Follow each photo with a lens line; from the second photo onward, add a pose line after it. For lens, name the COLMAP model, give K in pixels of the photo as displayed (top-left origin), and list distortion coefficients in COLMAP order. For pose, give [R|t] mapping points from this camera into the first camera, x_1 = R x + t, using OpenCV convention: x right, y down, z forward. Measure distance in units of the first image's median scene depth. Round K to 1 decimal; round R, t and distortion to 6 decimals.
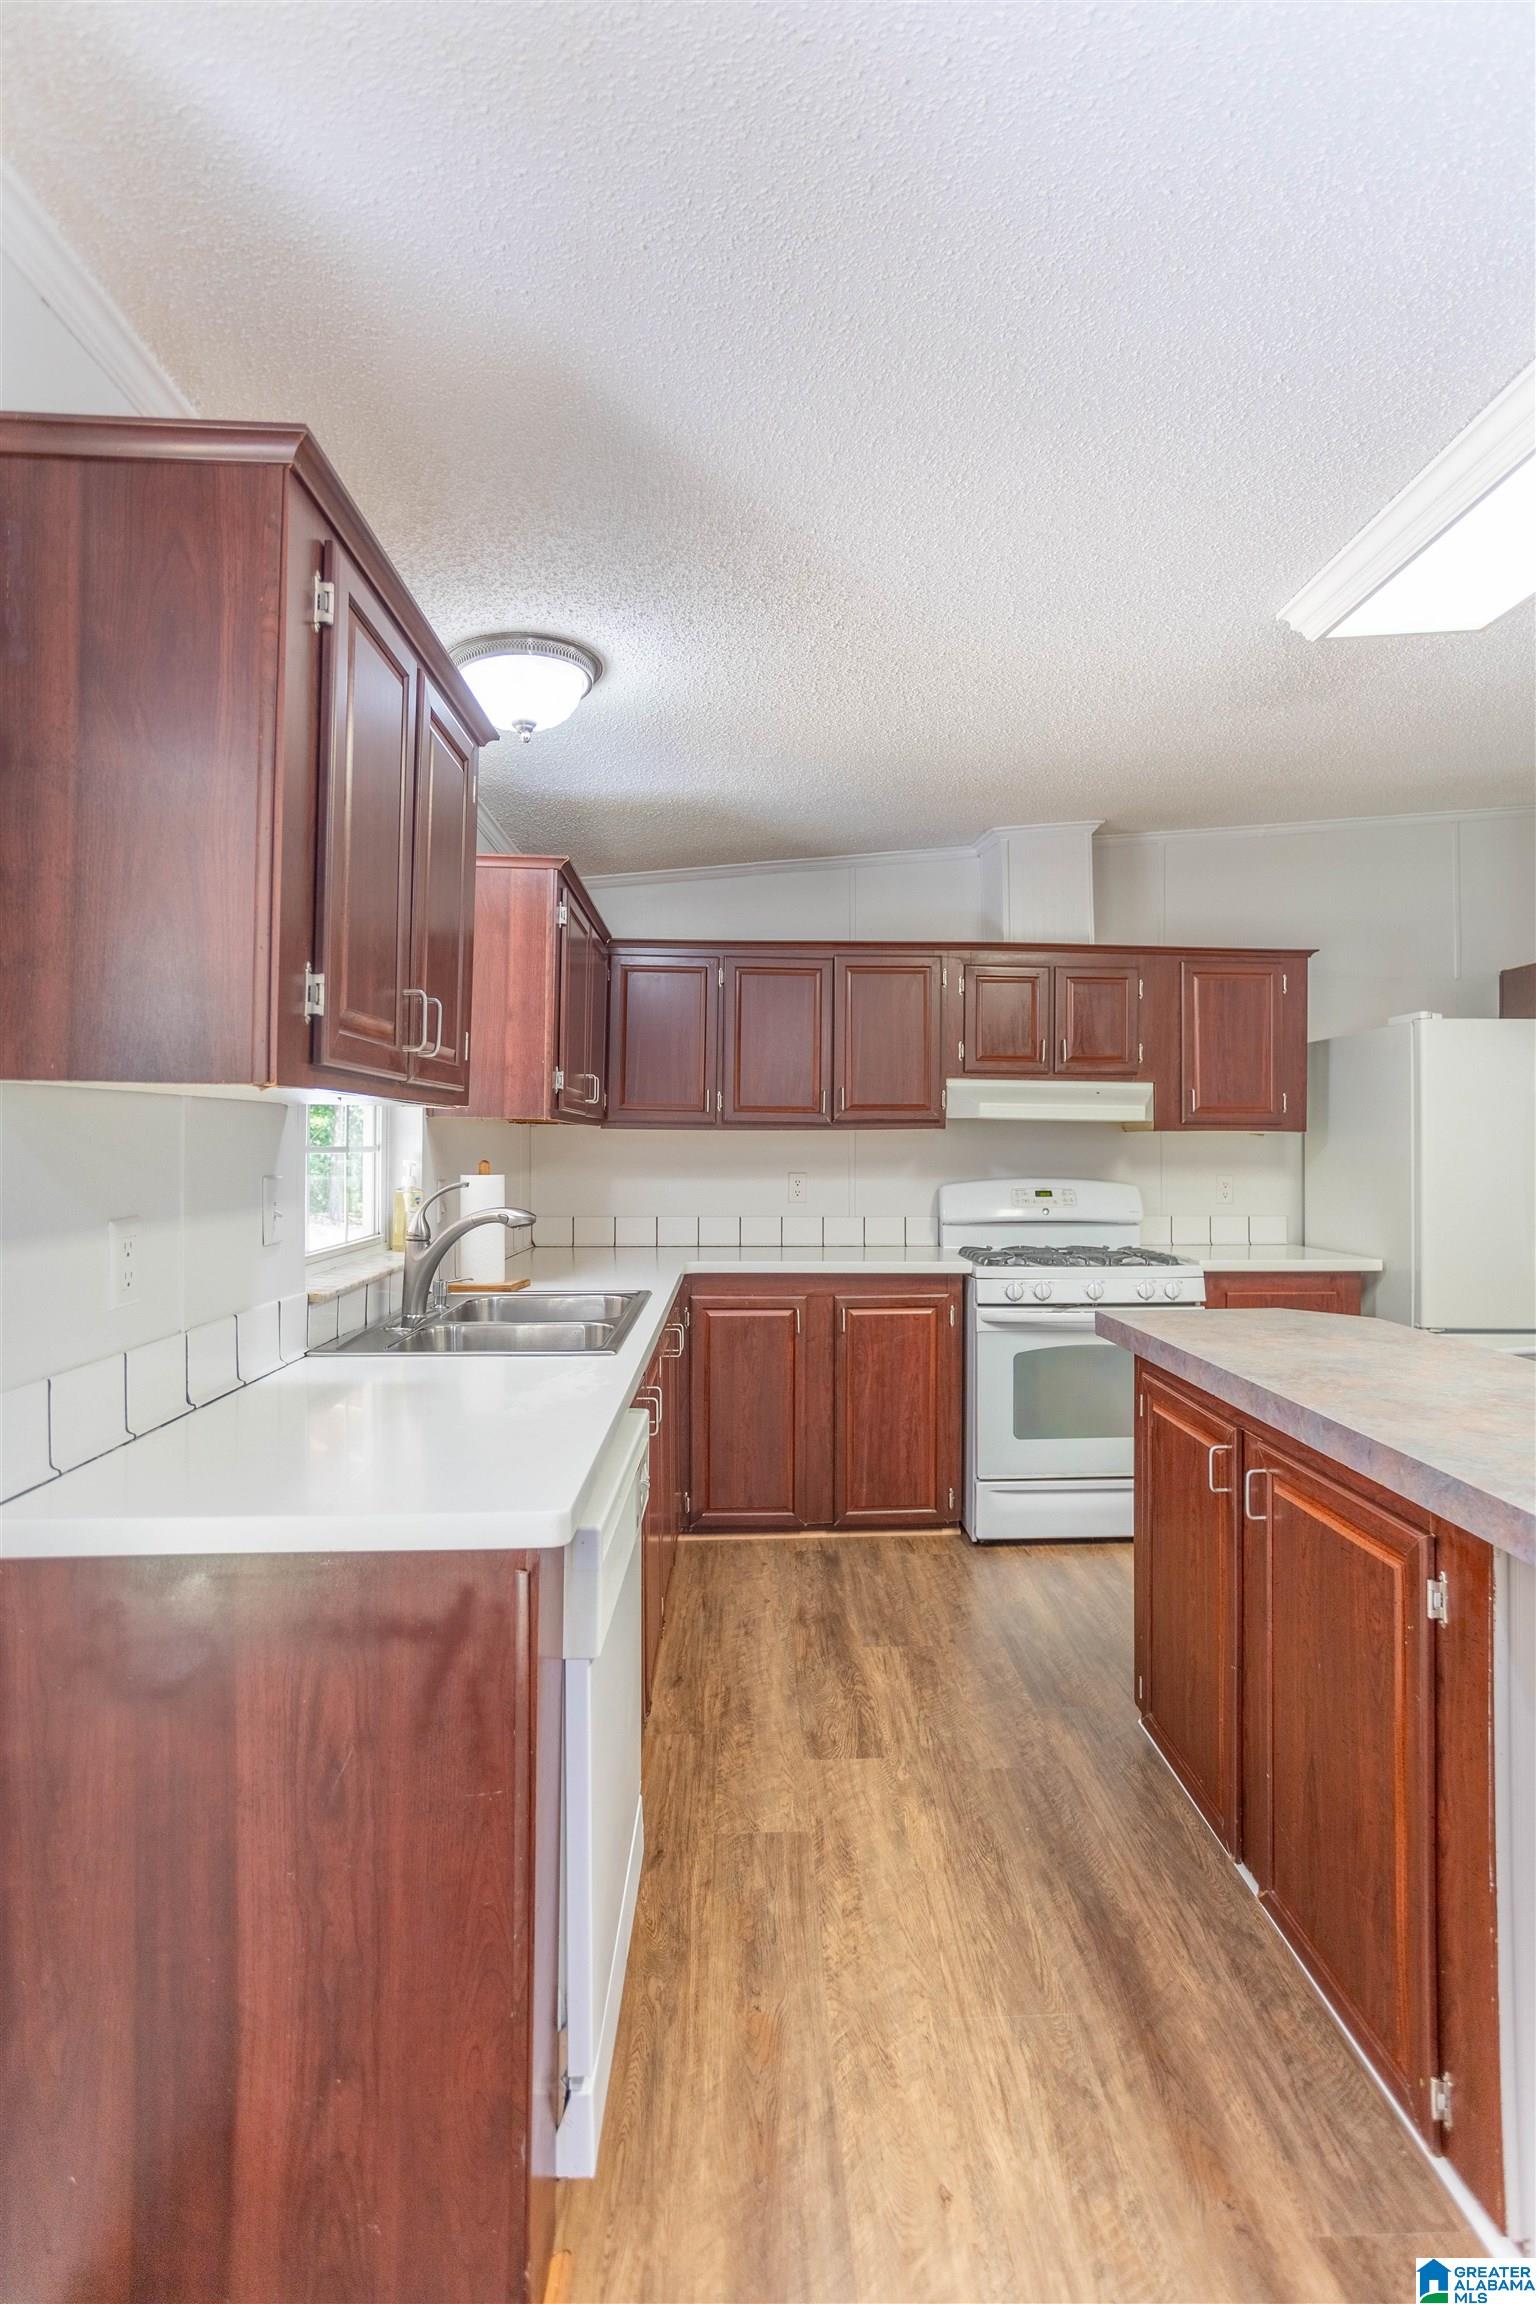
lens RADIAL K [[1104.6, 0, 807.1], [0, 1104.6, 1145.8], [0, 0, 1]] dist [-0.022133, 0.014556]
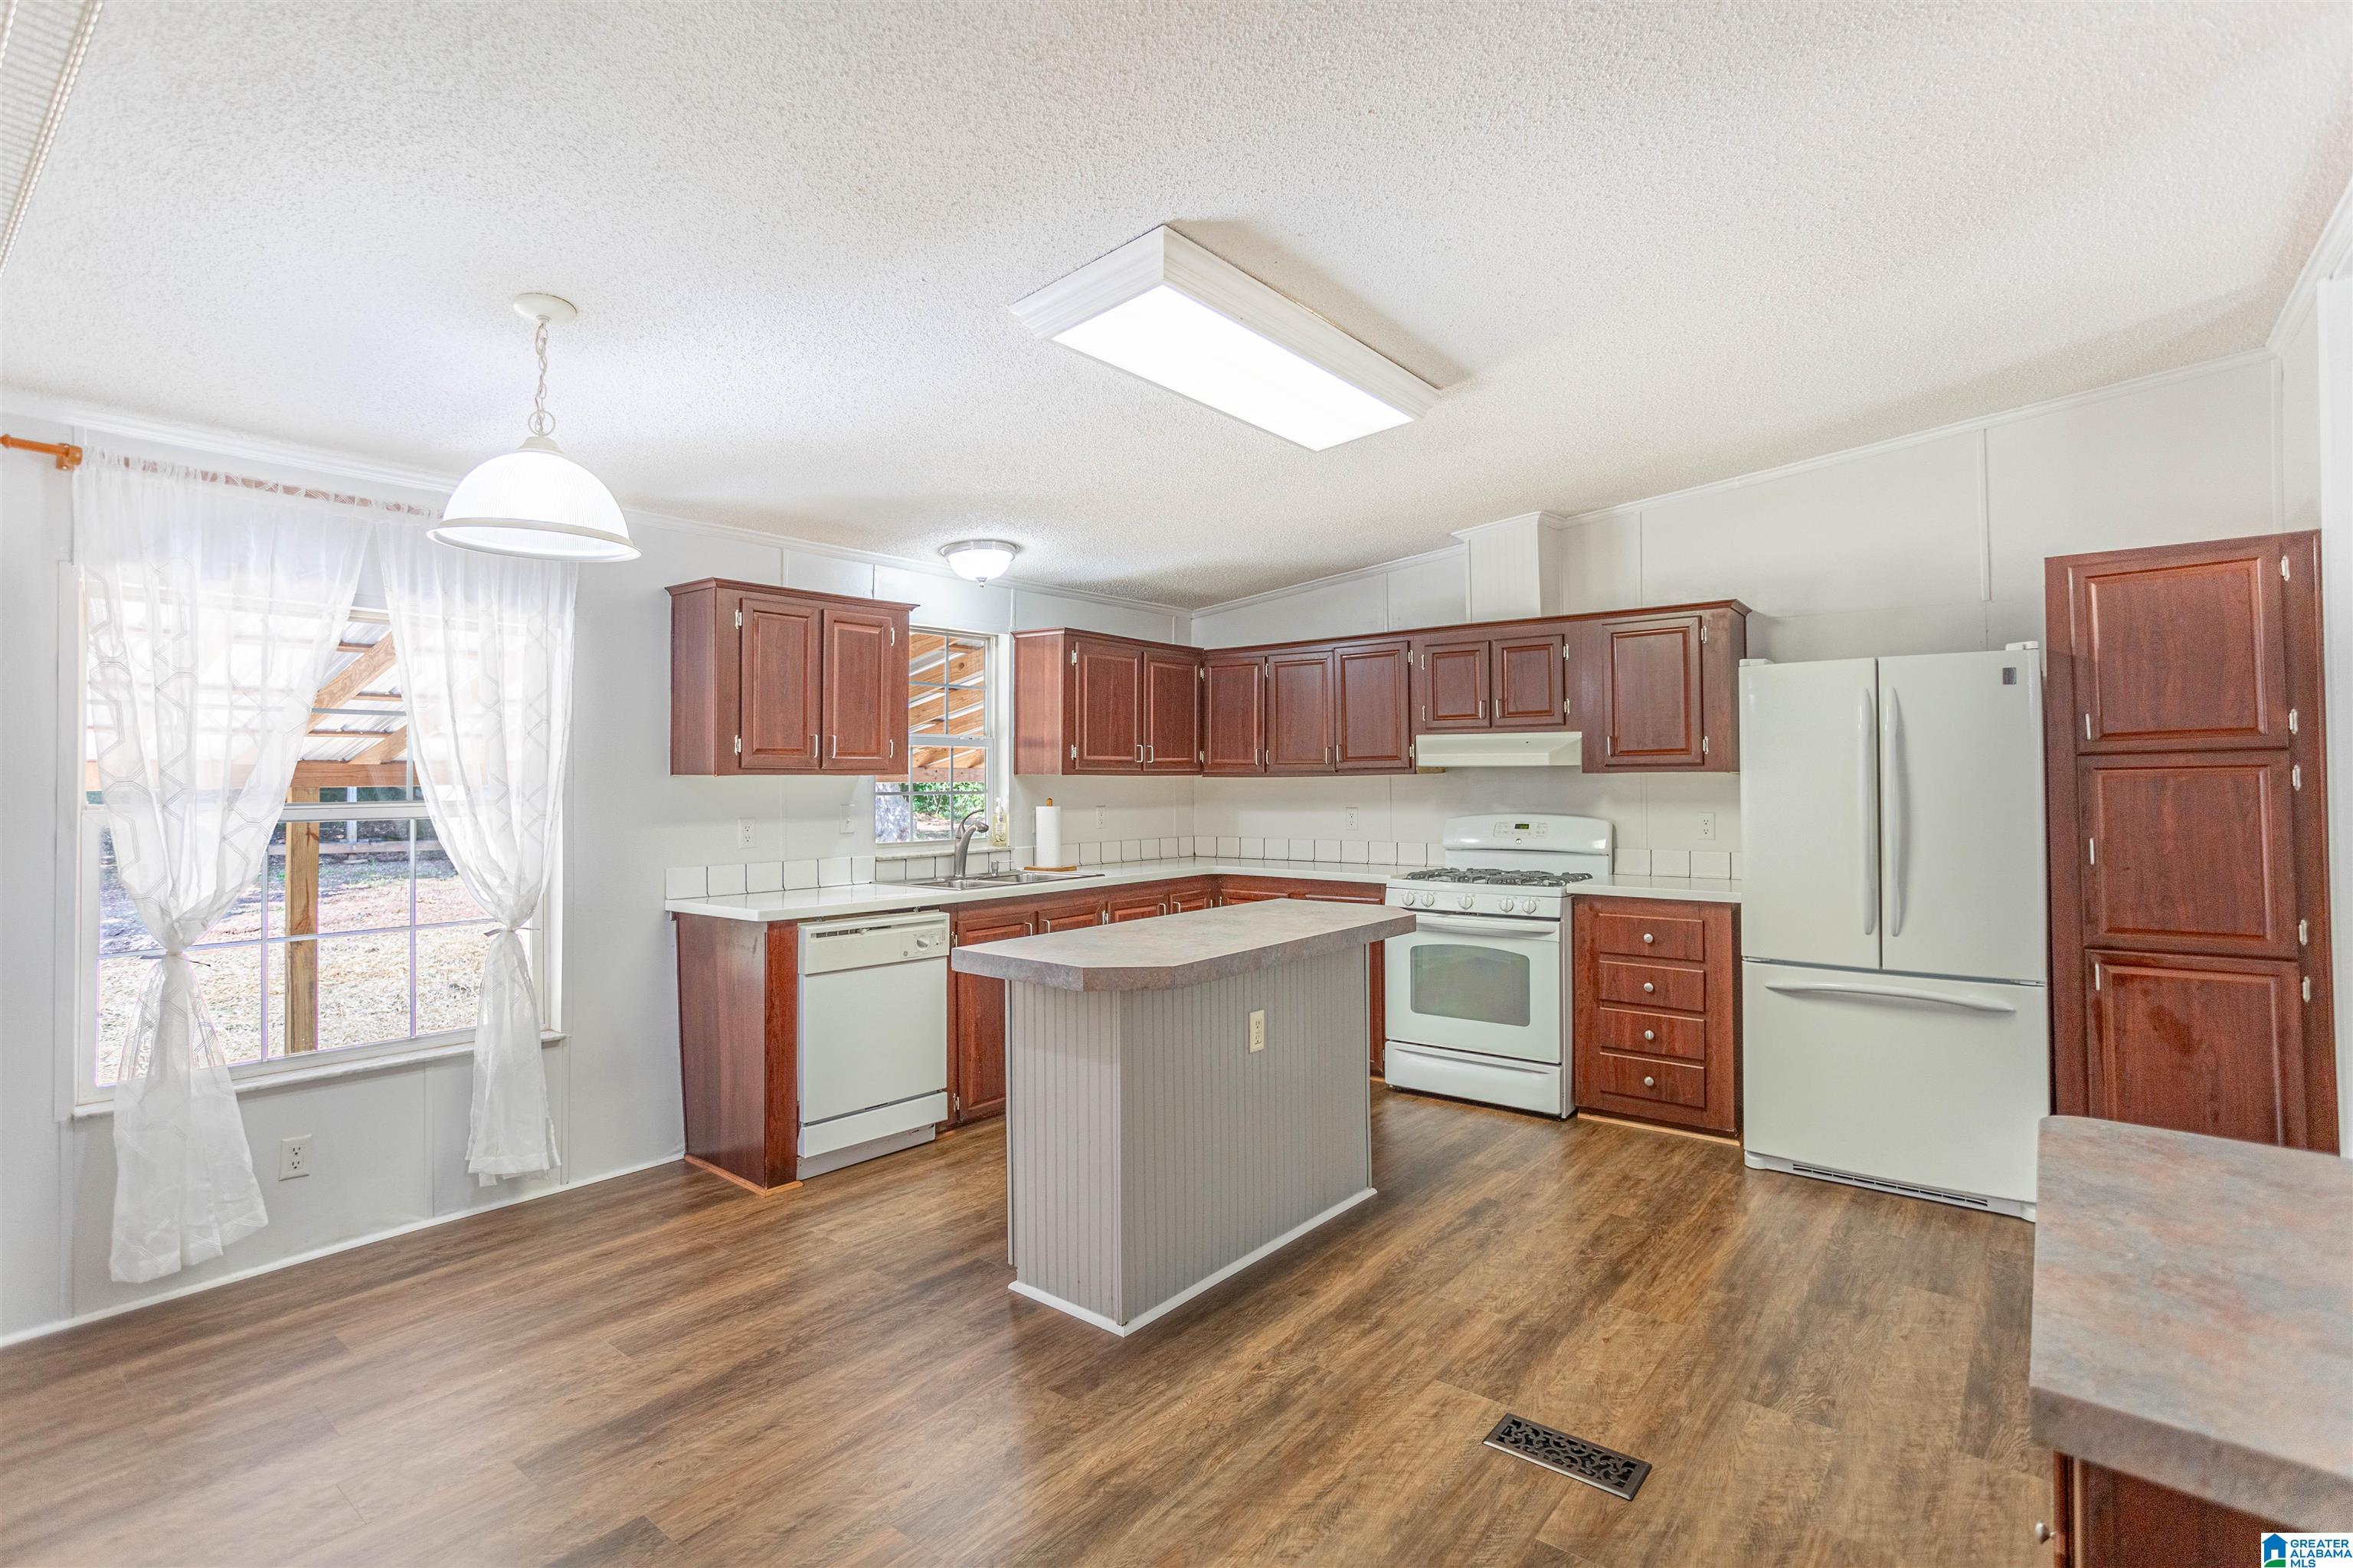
lens RADIAL K [[1128.1, 0, 1182.1], [0, 1128.1, 779.7], [0, 0, 1]] dist [-0.022133, 0.014556]
pose [[0.745277, -0.014388, -0.666600, 0.806352], [0.012744, 0.999892, -0.007334, -0.003184], [0.666633, -0.003029, 0.745380, -0.167371]]
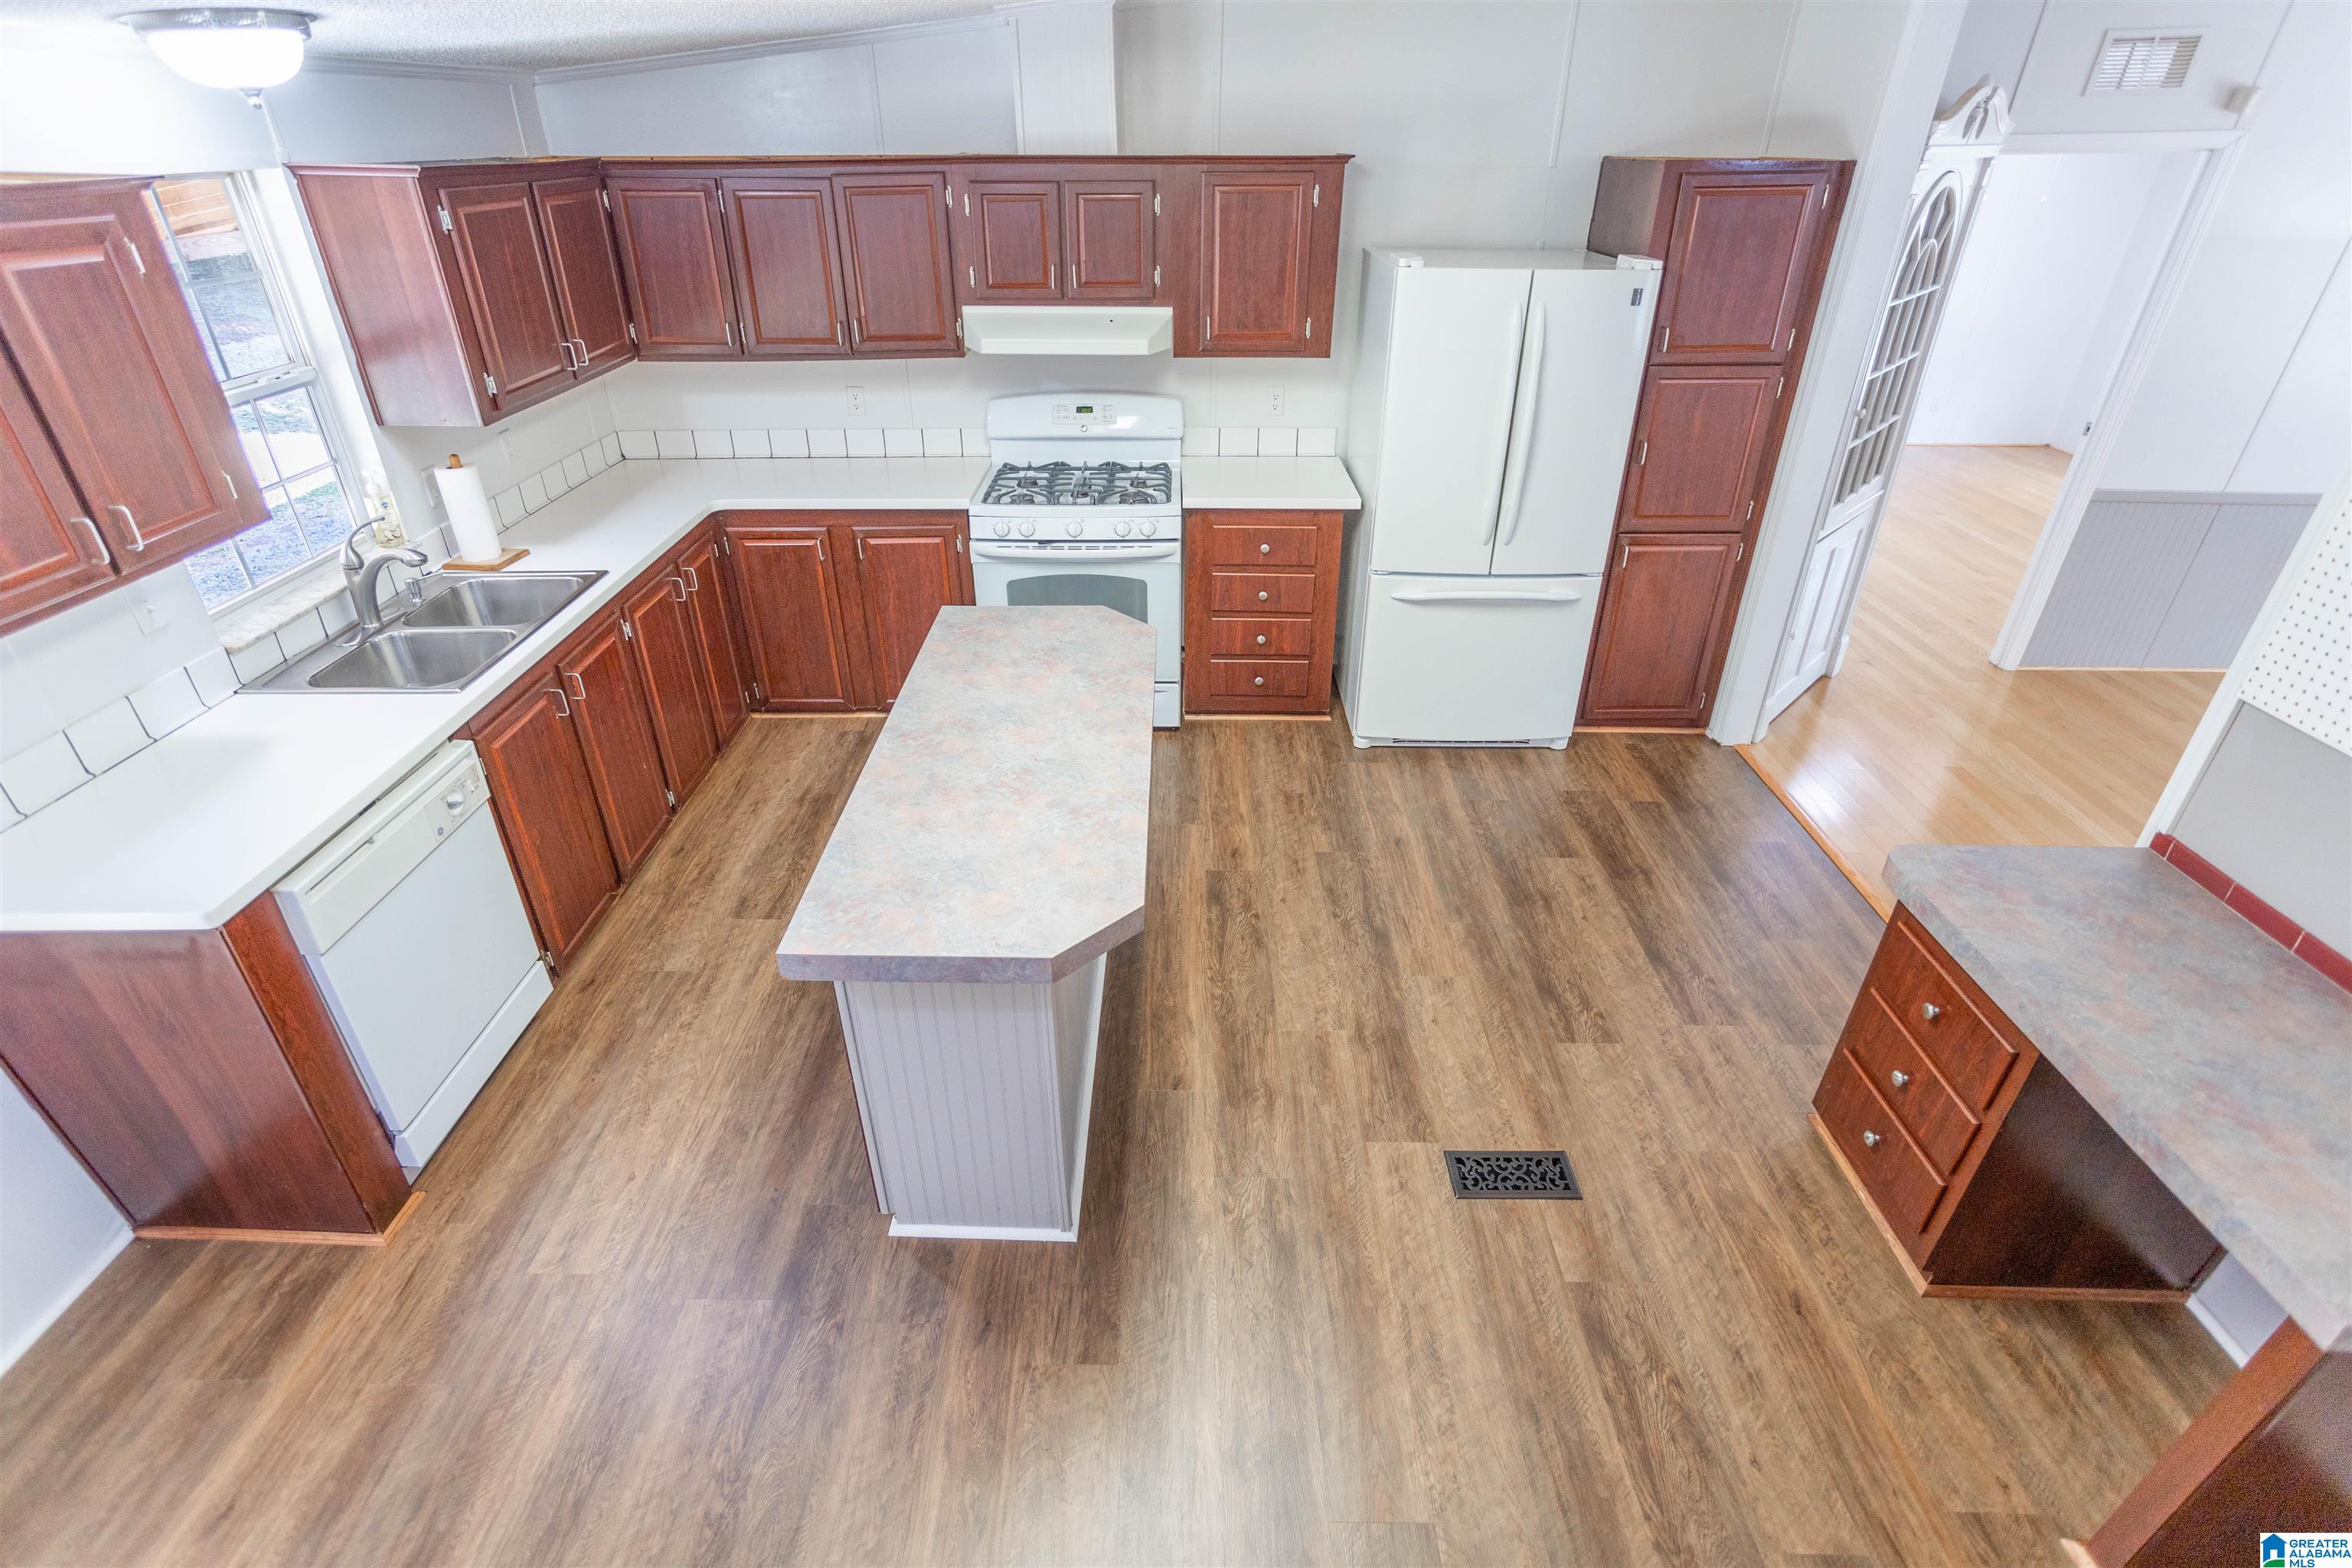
lens RADIAL K [[1127.6, 0, 1174.4], [0, 1127.6, 748.9], [0, 0, 1]] dist [-0.022133, 0.014556]
pose [[0.997765, 0.029073, -0.060173, 0.397496], [0.004185, 0.871461, 0.490447, -0.212702], [0.066697, -0.489603, 0.869391, -0.083749]]
